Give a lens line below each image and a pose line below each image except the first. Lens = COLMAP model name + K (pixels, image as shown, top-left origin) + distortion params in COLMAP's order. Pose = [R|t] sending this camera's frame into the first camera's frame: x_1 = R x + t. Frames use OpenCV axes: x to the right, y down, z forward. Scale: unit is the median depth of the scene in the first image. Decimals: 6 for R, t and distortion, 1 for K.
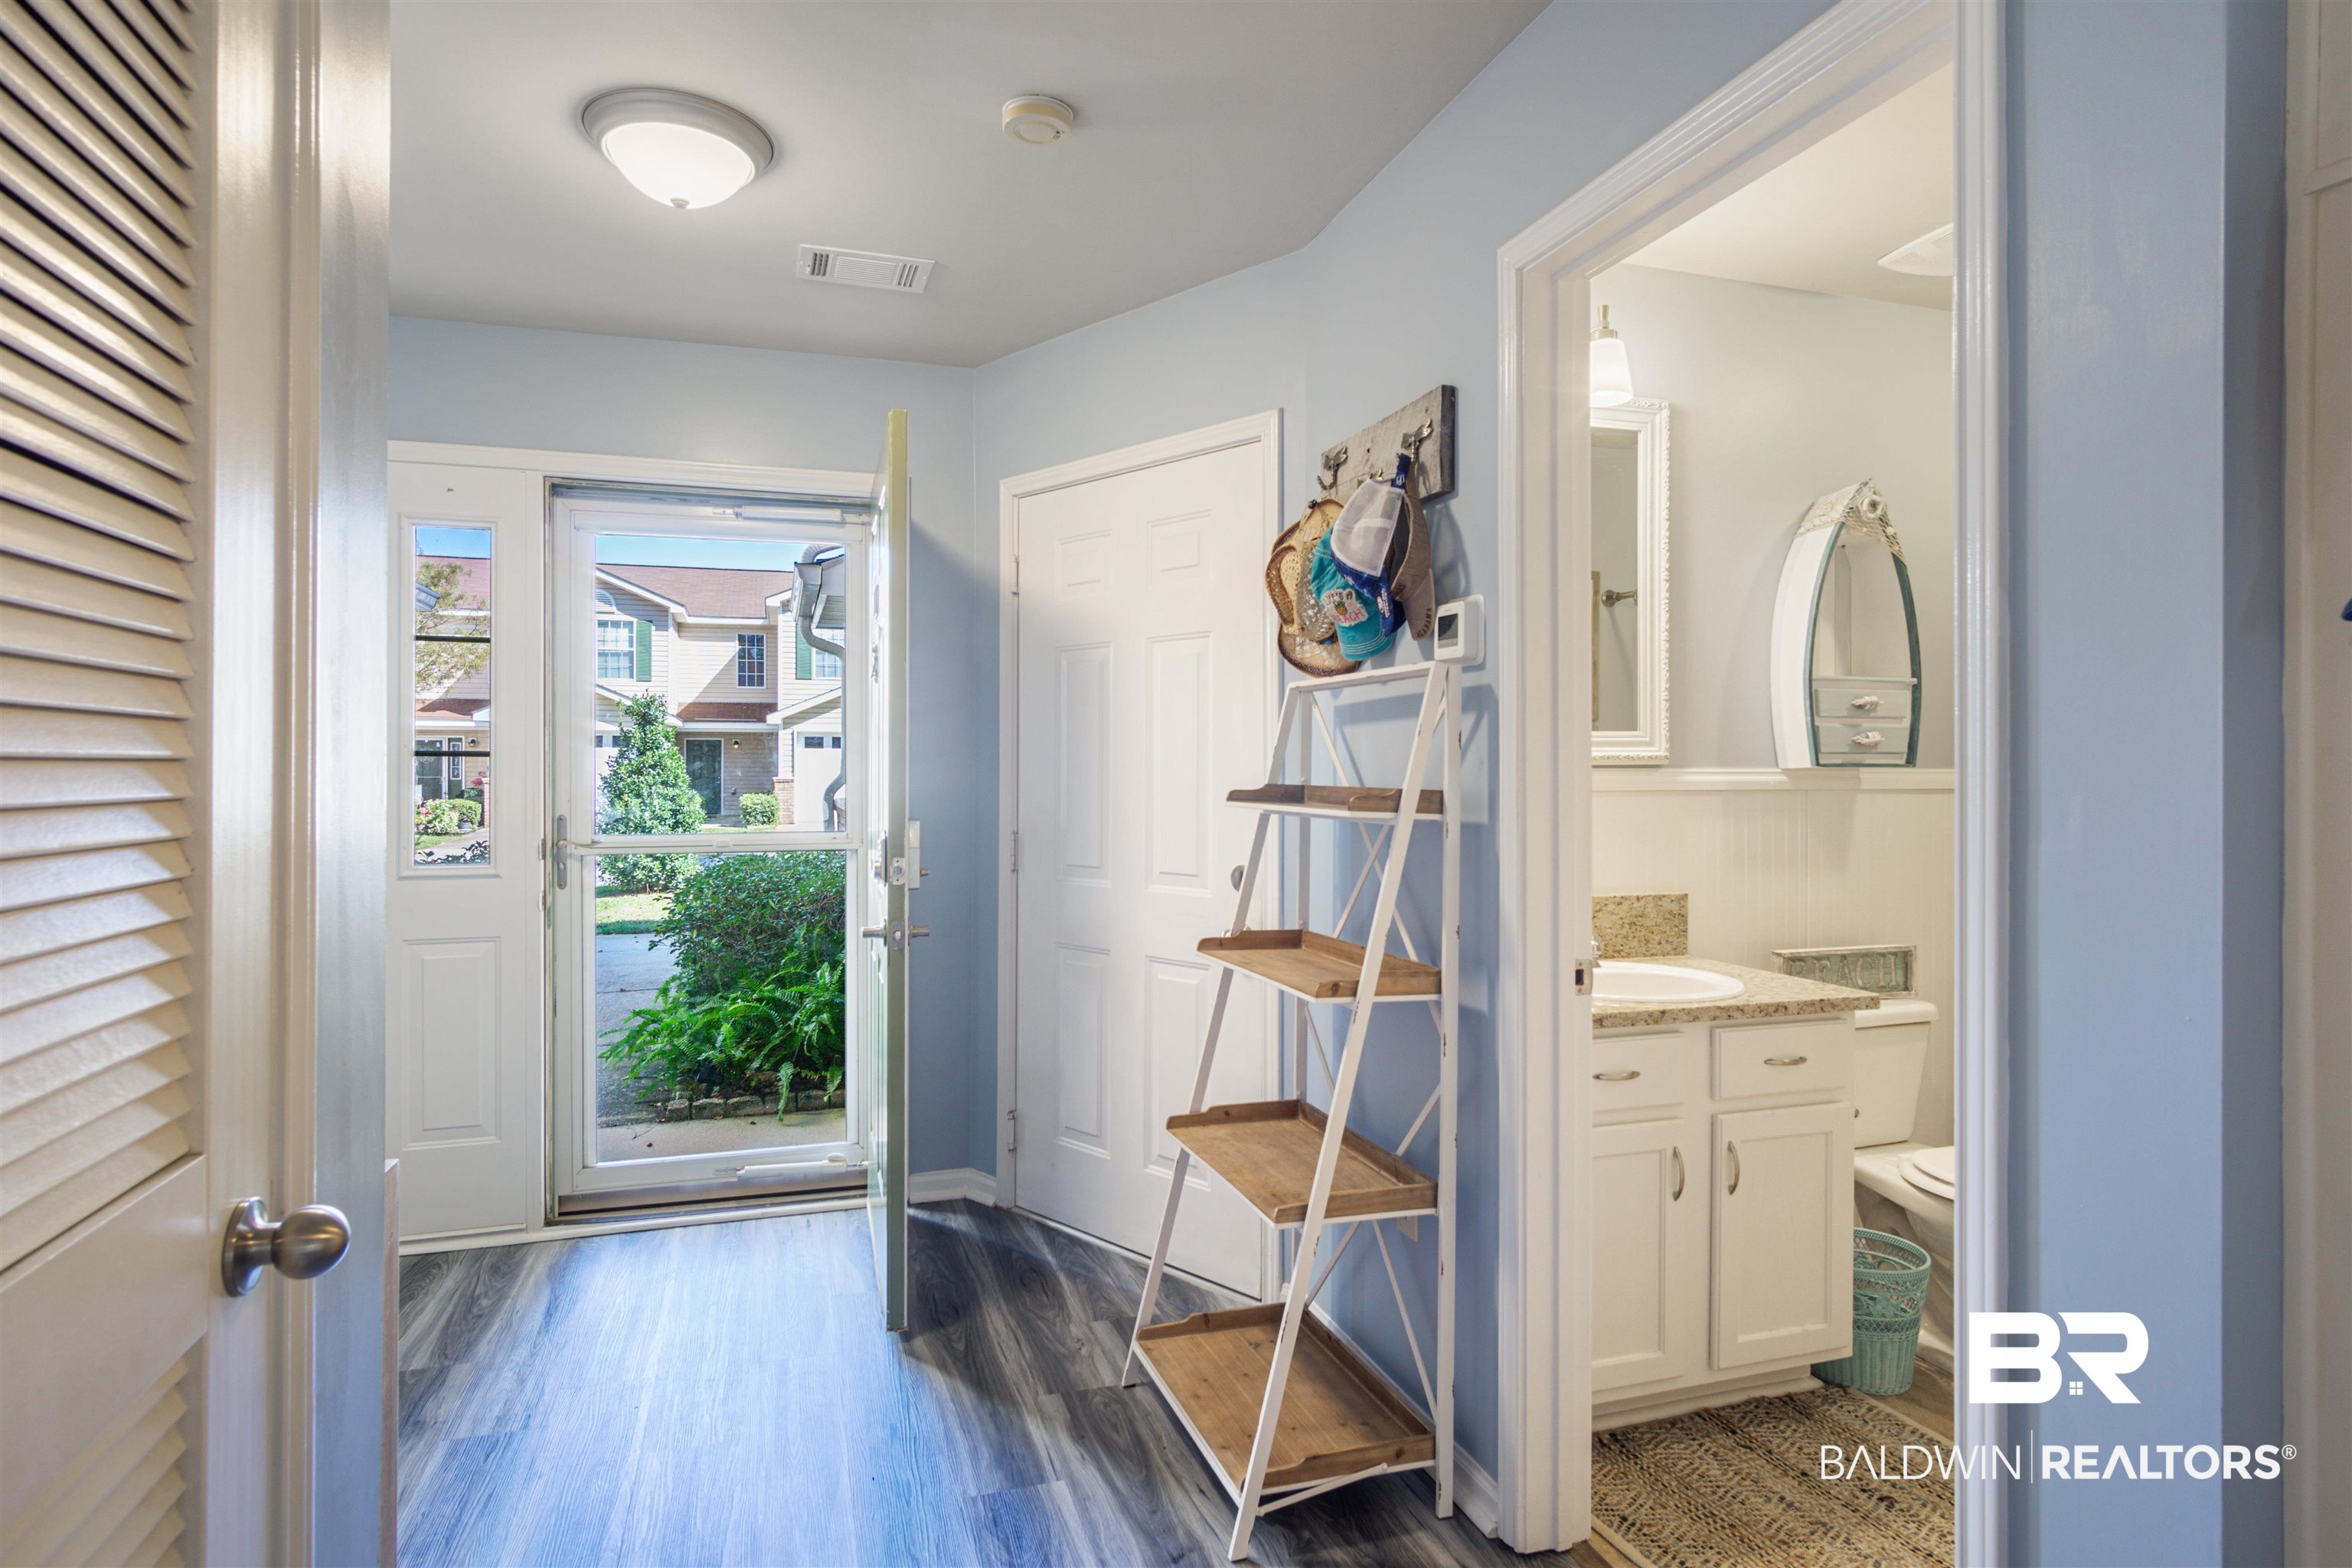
lens RADIAL K [[1266.0, 0, 1160.3], [0, 1266.0, 778.7], [0, 0, 1]] dist [-0.006282, 0.003362]
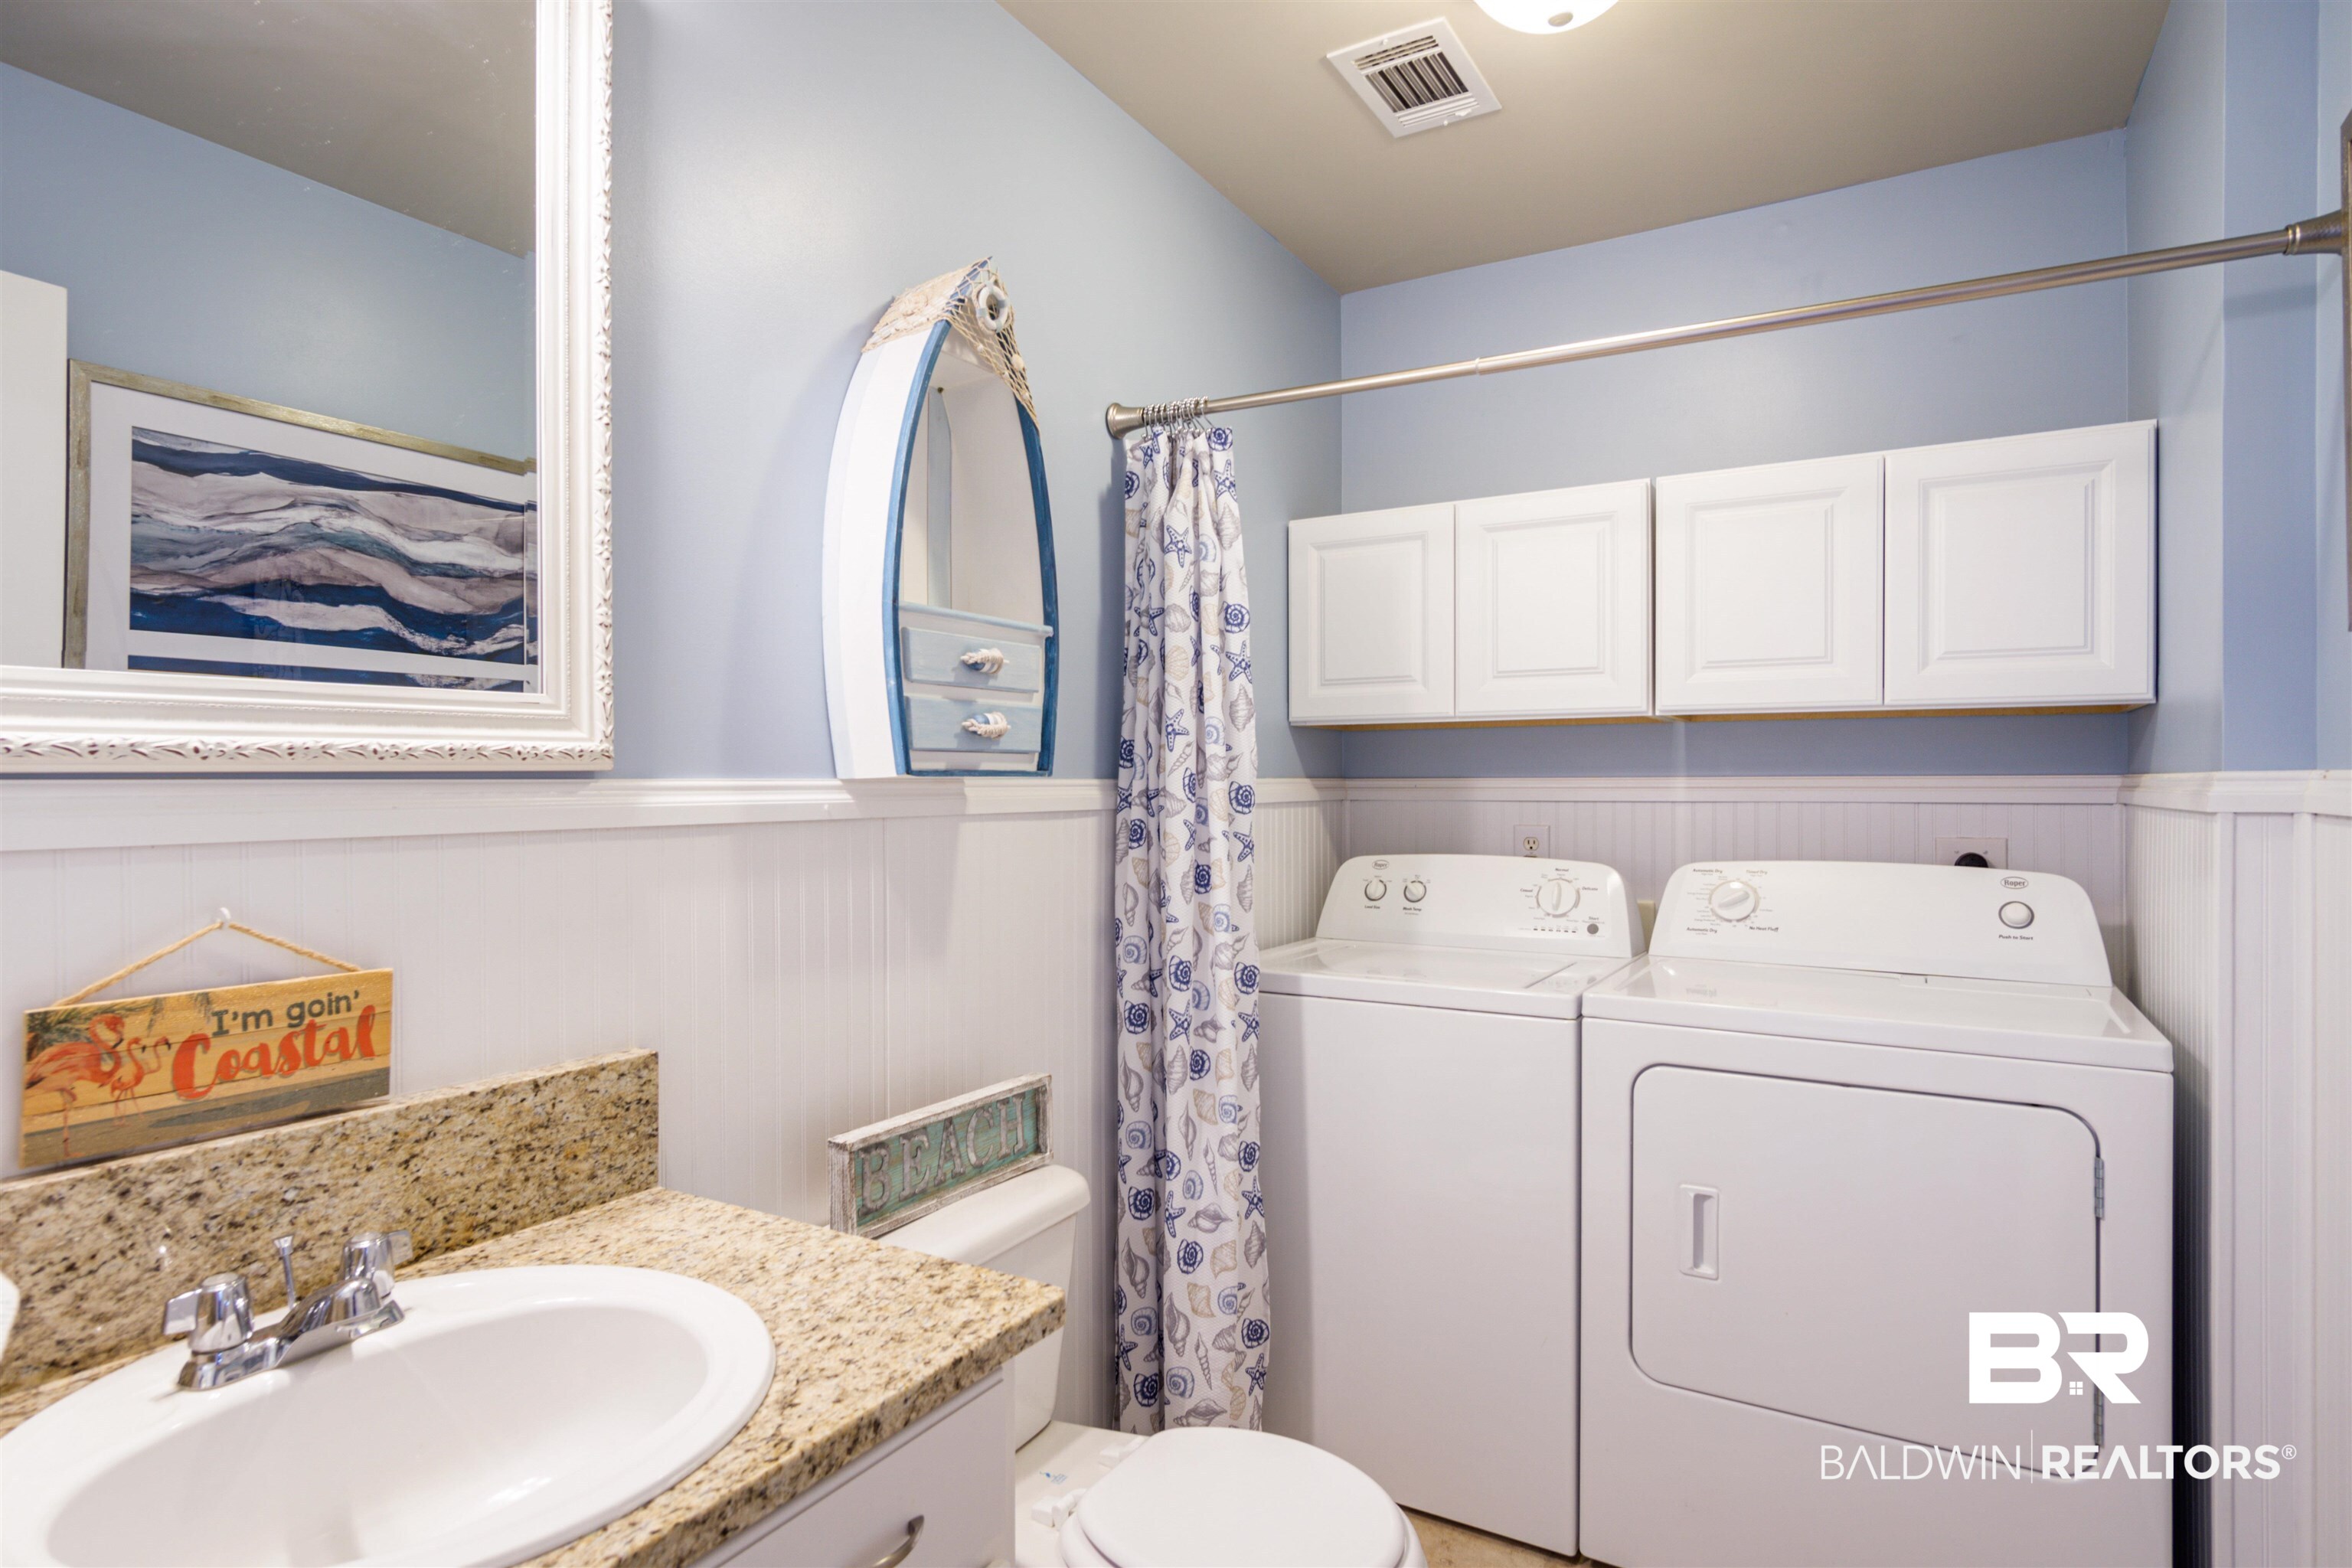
lens RADIAL K [[1266.0, 0, 1166.8], [0, 1266.0, 783.3], [0, 0, 1]] dist [-0.006282, 0.003362]
pose [[0.747989, -0.003385, 0.663703, 0.250244], [0.004771, 0.999989, -0.000277, -0.005607], [-0.663694, 0.003373, 0.747996, 0.532137]]
